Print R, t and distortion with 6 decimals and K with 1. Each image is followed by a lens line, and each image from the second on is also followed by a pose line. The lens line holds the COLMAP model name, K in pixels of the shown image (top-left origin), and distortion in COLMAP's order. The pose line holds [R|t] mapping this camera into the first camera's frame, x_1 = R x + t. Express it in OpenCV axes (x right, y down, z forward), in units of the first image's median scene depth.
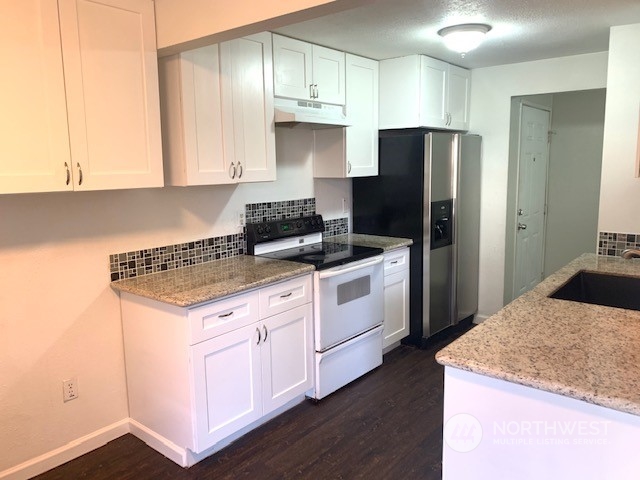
lens RADIAL K [[485.3, 0, 317.6], [0, 485.3, 240.4], [0, 0, 1]] dist [0.005415, -0.007621]
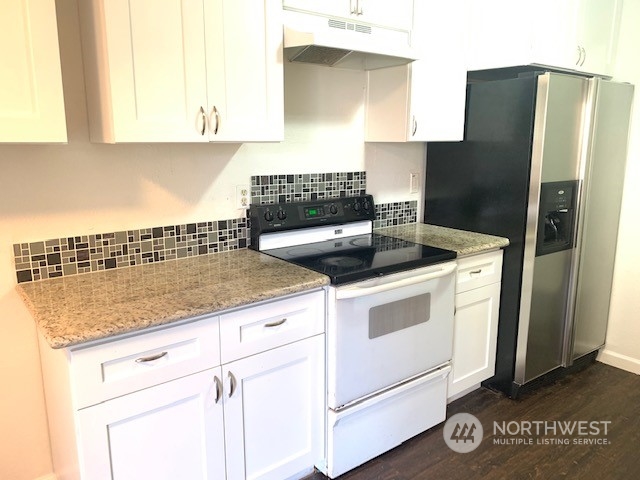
lens RADIAL K [[485.3, 0, 323.3], [0, 485.3, 237.3], [0, 0, 1]] dist [0.005415, -0.007621]
pose [[0.976058, 0.062617, -0.208302, 0.100038], [-0.053086, 0.997285, 0.051040, -0.027979], [0.210932, -0.038760, 0.976732, 0.340736]]
